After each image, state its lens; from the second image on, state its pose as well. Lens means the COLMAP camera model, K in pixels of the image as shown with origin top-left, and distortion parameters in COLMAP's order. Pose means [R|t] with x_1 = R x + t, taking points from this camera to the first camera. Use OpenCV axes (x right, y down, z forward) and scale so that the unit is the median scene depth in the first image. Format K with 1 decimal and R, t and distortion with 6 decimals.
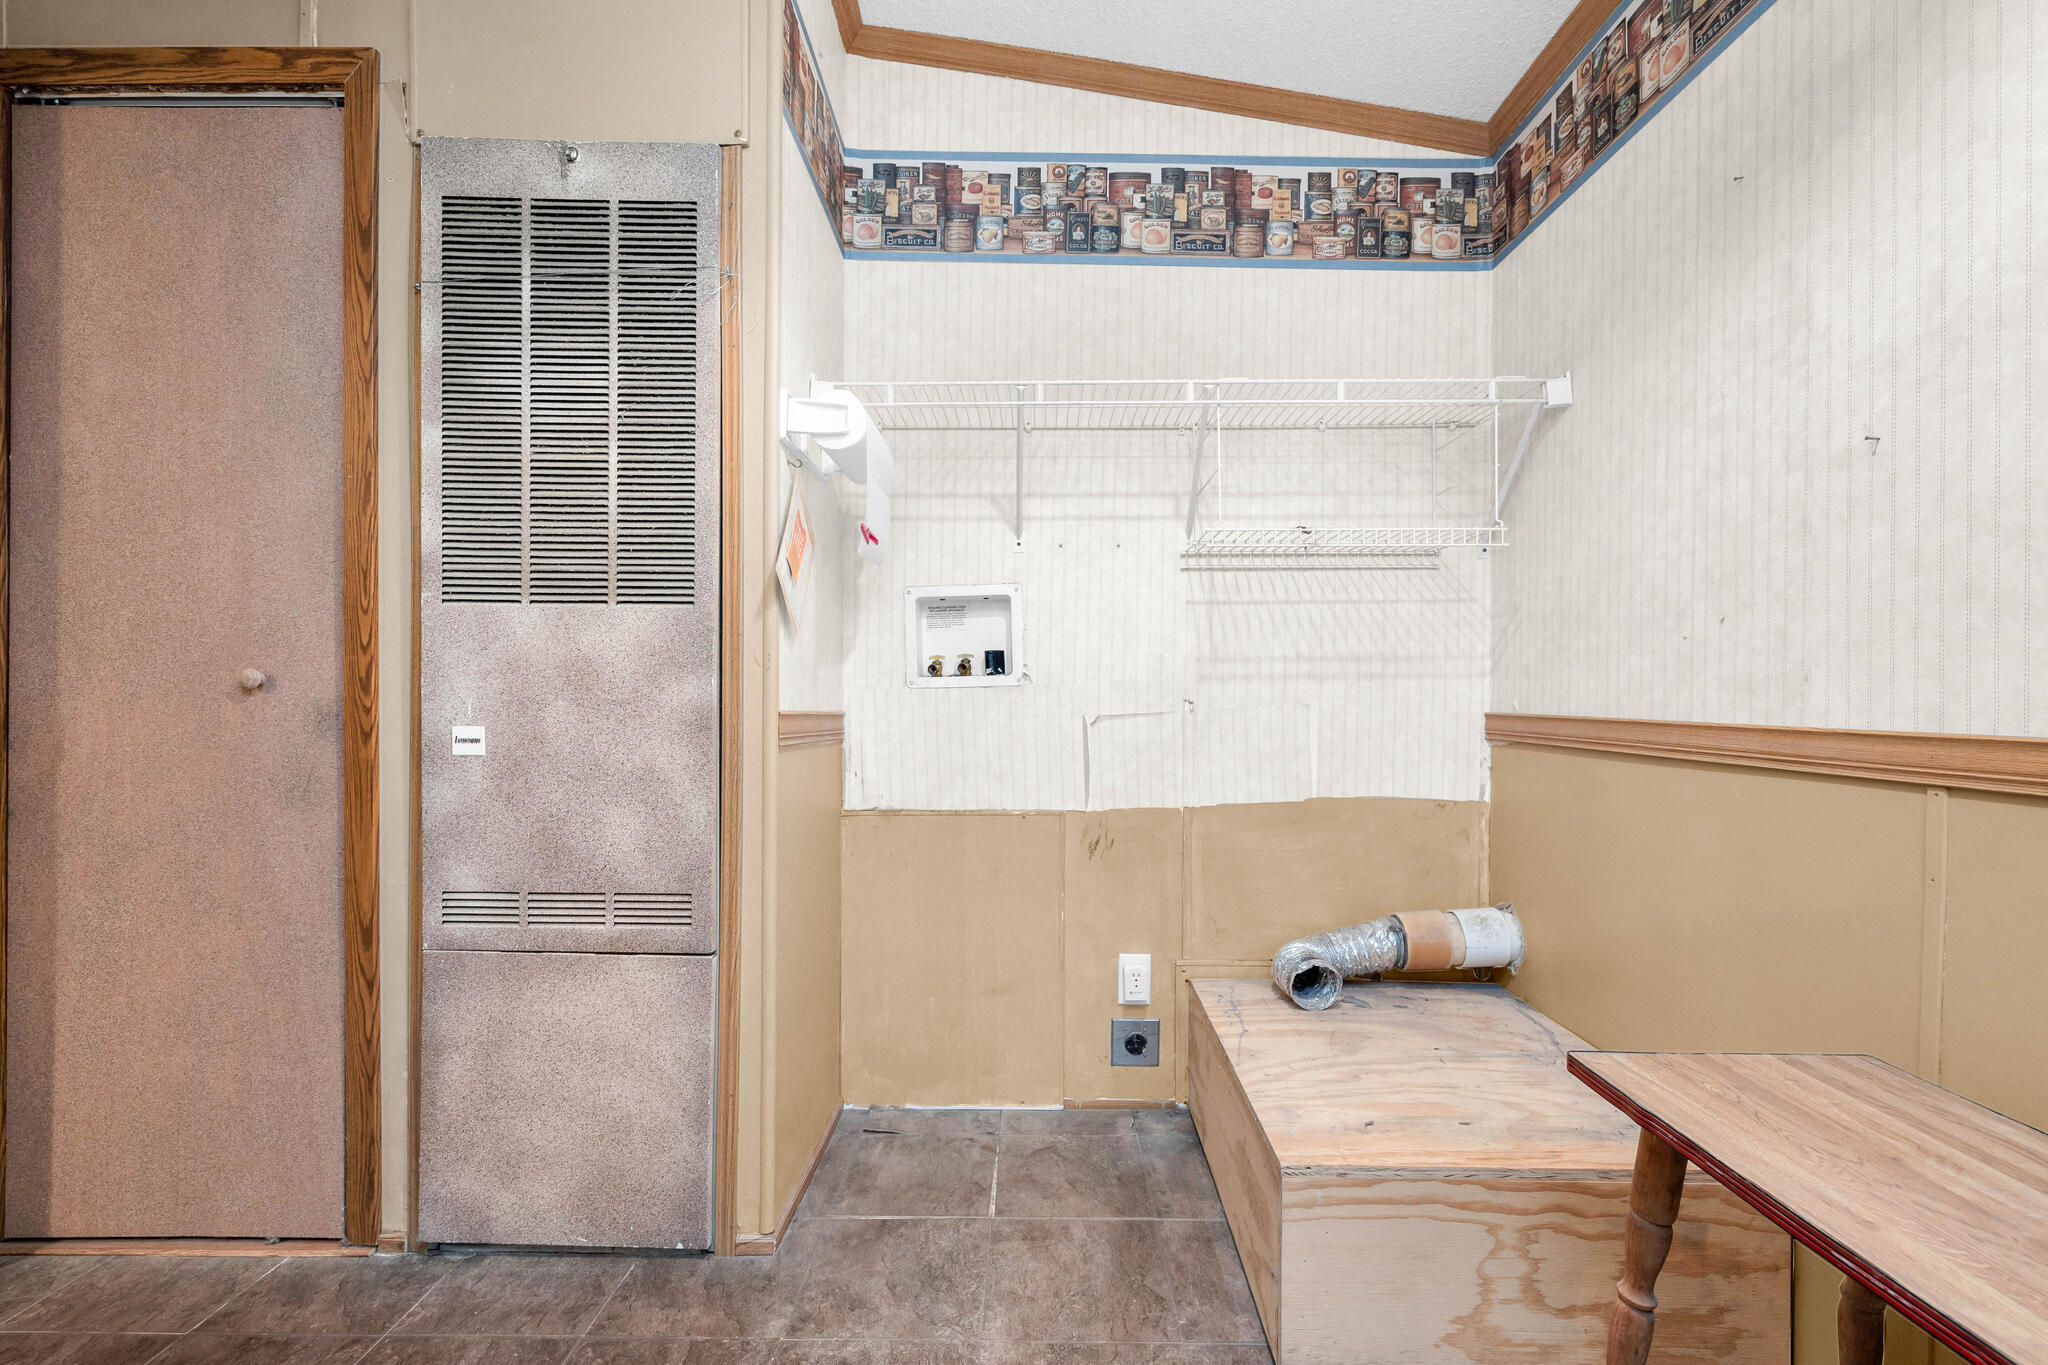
lens RADIAL K [[871.7, 0, 1043.7], [0, 871.7, 700.5], [0, 0, 1]] dist [-0.001951, 0.000271]
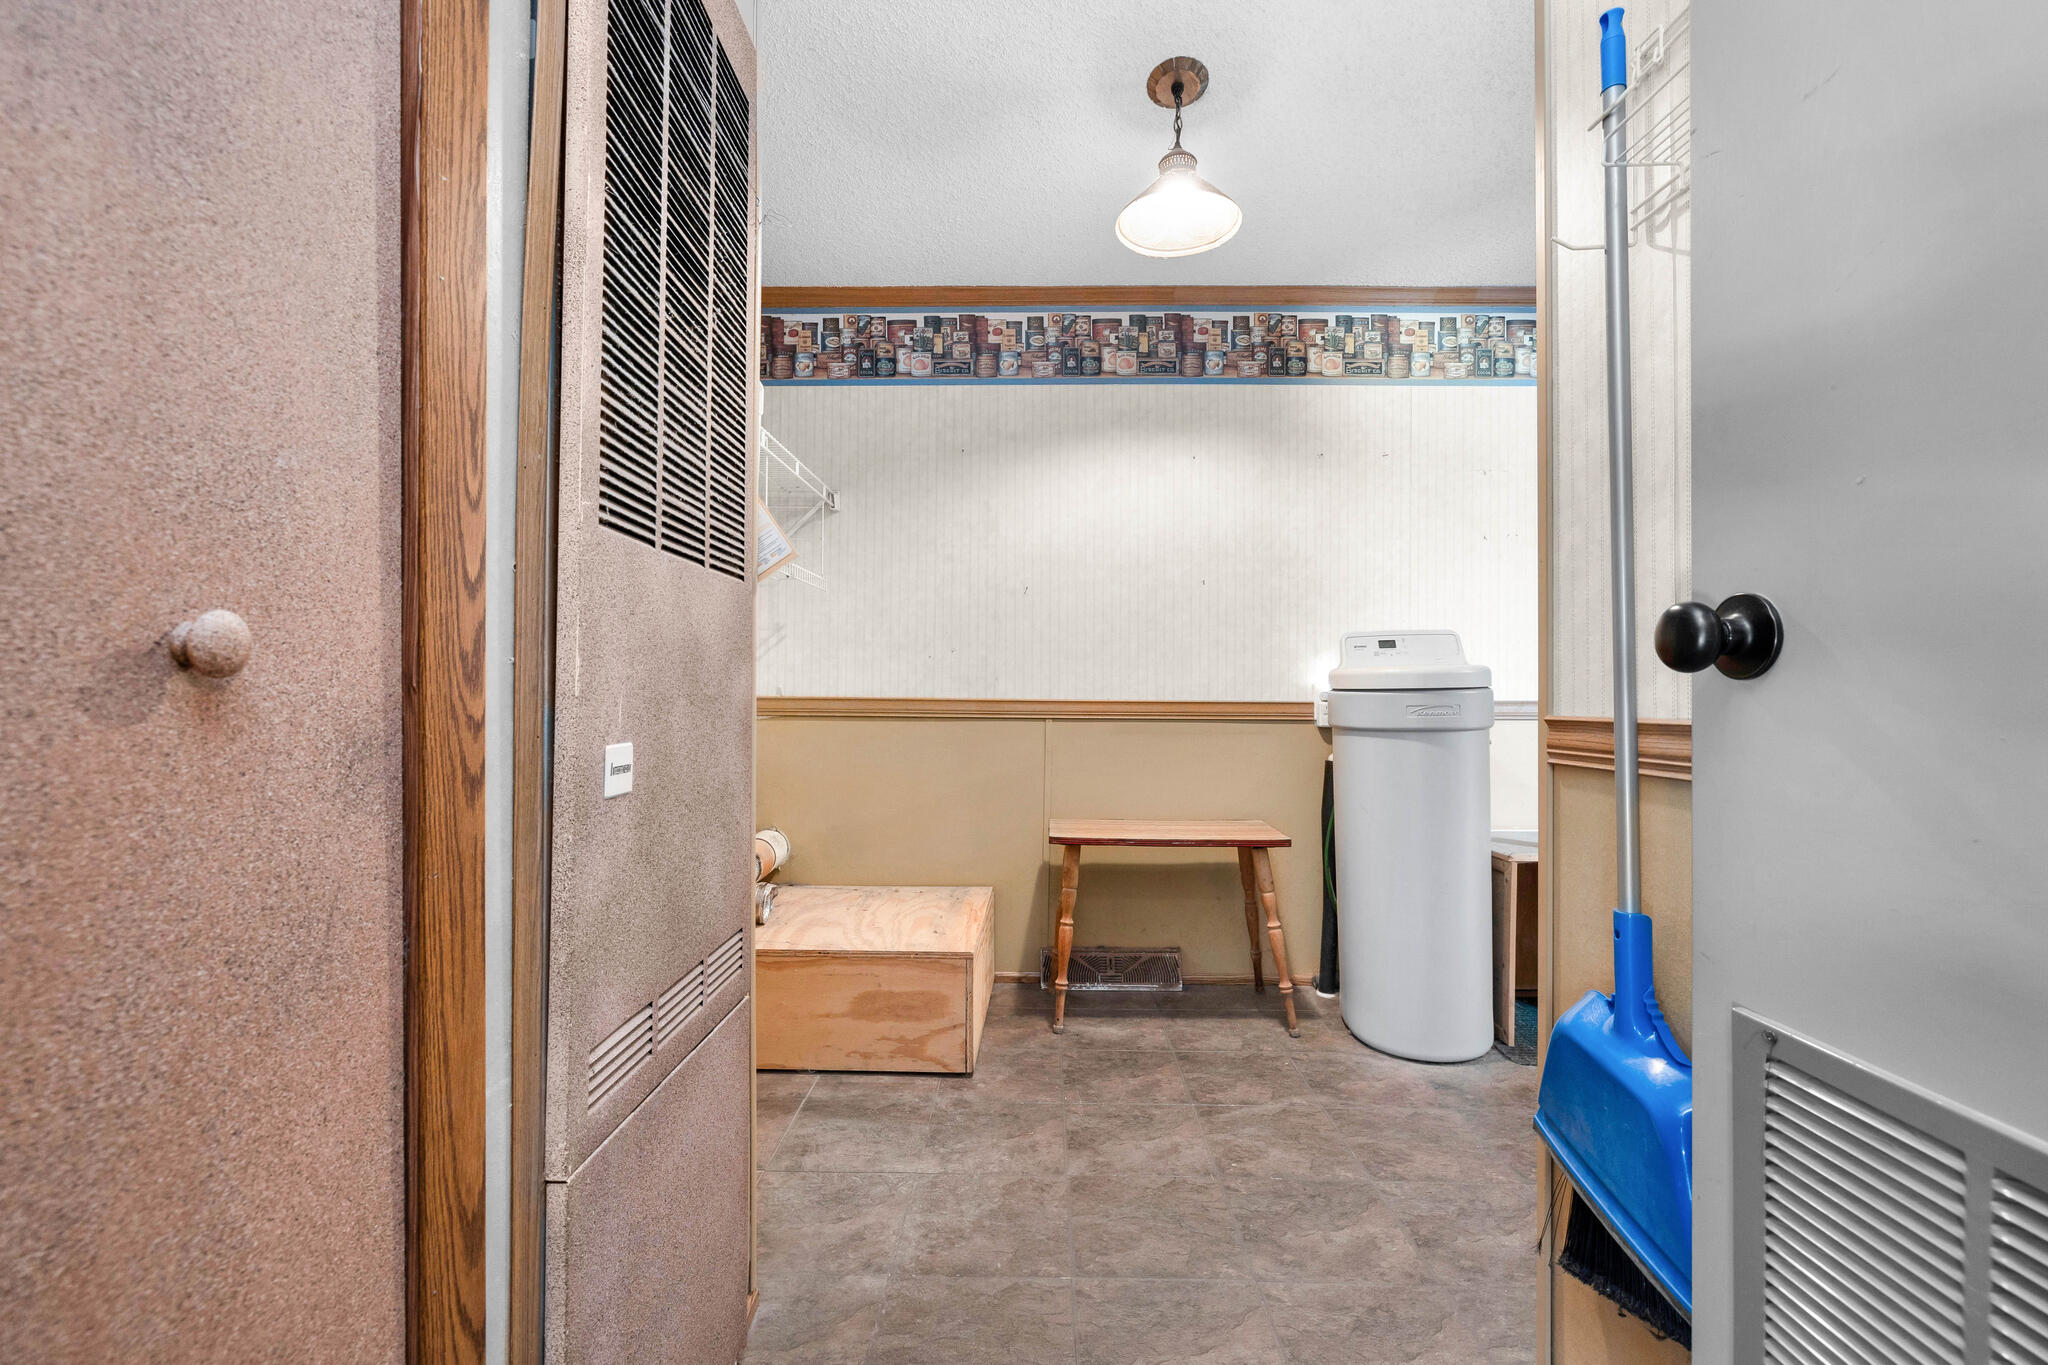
lens RADIAL K [[871.7, 0, 1036.3], [0, 871.7, 677.1], [0, 0, 1]] dist [-0.001951, 0.000271]
pose [[-0.000022, 0.006179, 0.999981, -1.243391], [-0.001177, 0.999980, -0.006179, -0.012127], [-0.999999, -0.001177, -0.000015, 0.723526]]
